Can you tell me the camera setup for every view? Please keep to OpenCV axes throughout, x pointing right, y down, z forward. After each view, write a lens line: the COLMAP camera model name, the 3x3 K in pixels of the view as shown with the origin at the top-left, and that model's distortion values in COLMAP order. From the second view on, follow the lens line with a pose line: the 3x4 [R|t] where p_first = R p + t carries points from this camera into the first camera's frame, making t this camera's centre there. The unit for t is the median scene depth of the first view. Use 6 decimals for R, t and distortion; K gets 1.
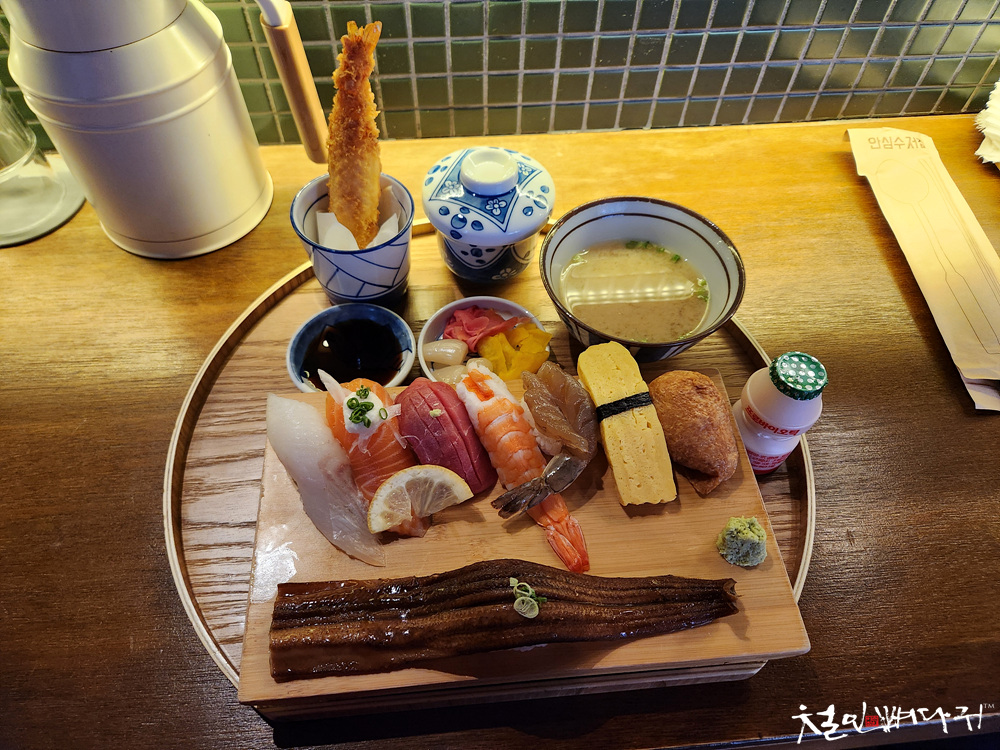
lens RADIAL K [[682.8, 0, 495.9], [0, 682.8, 376.9], [0, 0, 1]] dist [0.022704, -0.039227]
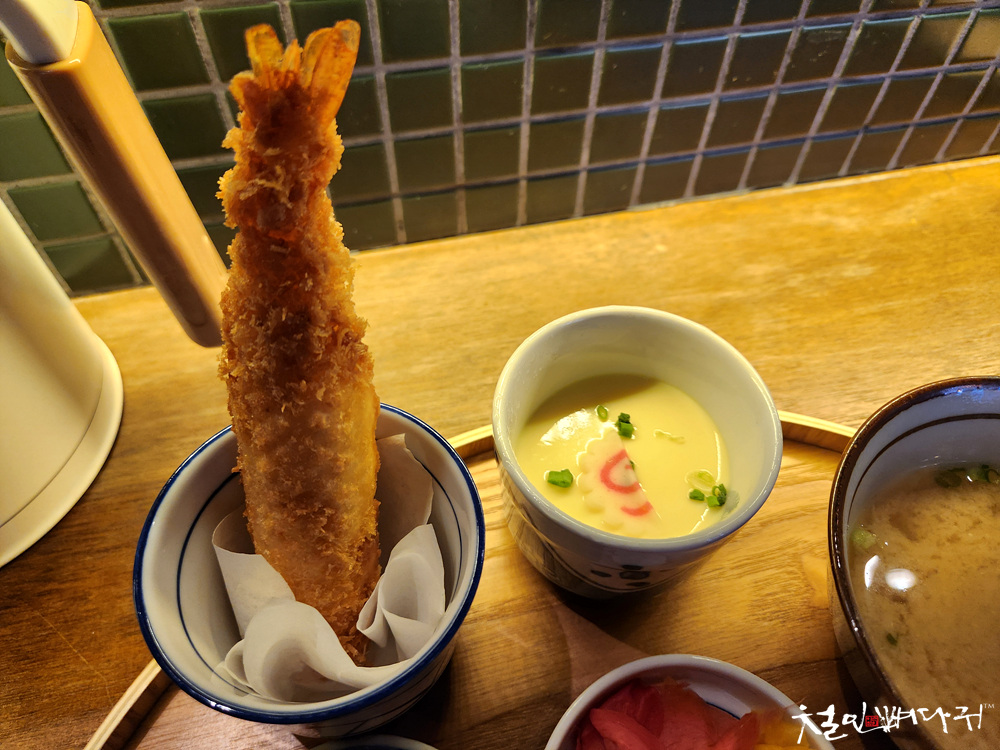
lens RADIAL K [[682.8, 0, 497.1], [0, 682.8, 351.9], [0, 0, 1]] dist [0.022704, -0.039227]
pose [[0.988186, -0.117949, 0.097861, -0.116999], [0.122800, 0.991406, -0.045095, -0.266225], [-0.091701, 0.056580, 0.994178, 0.531634]]
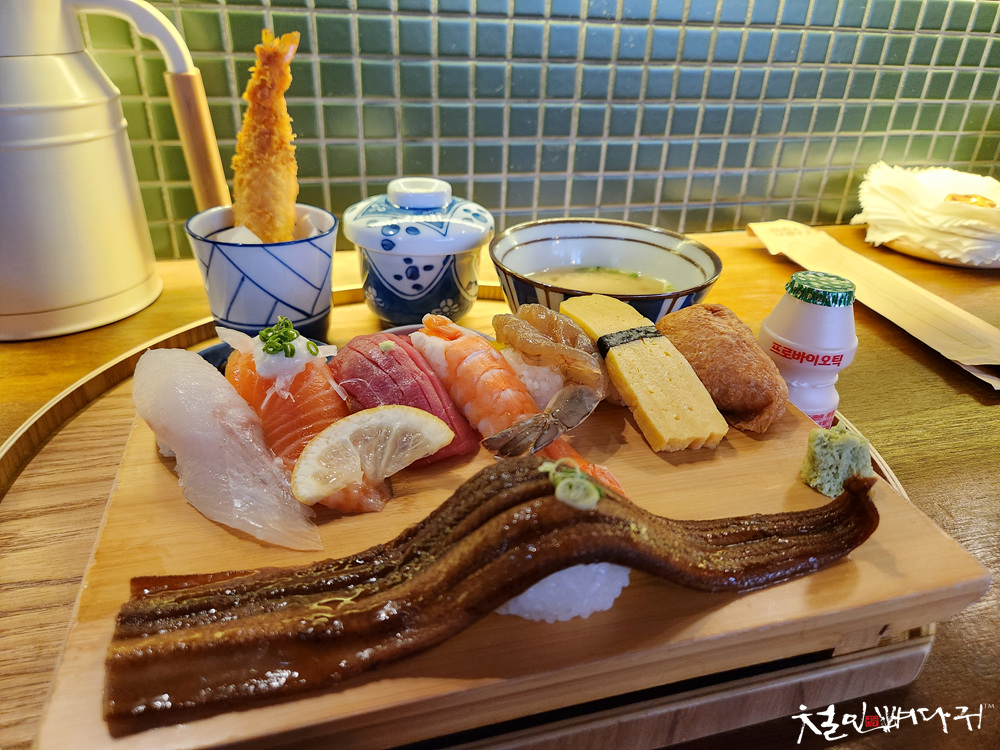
lens RADIAL K [[682.8, 0, 502.1], [0, 682.8, 382.5], [0, 0, 1]] dist [0.022704, -0.039227]
pose [[0.982161, -0.069016, 0.174917, -0.068415], [0.139585, 0.890876, -0.432269, 0.289746], [-0.125996, 0.448974, 0.884617, 0.253928]]
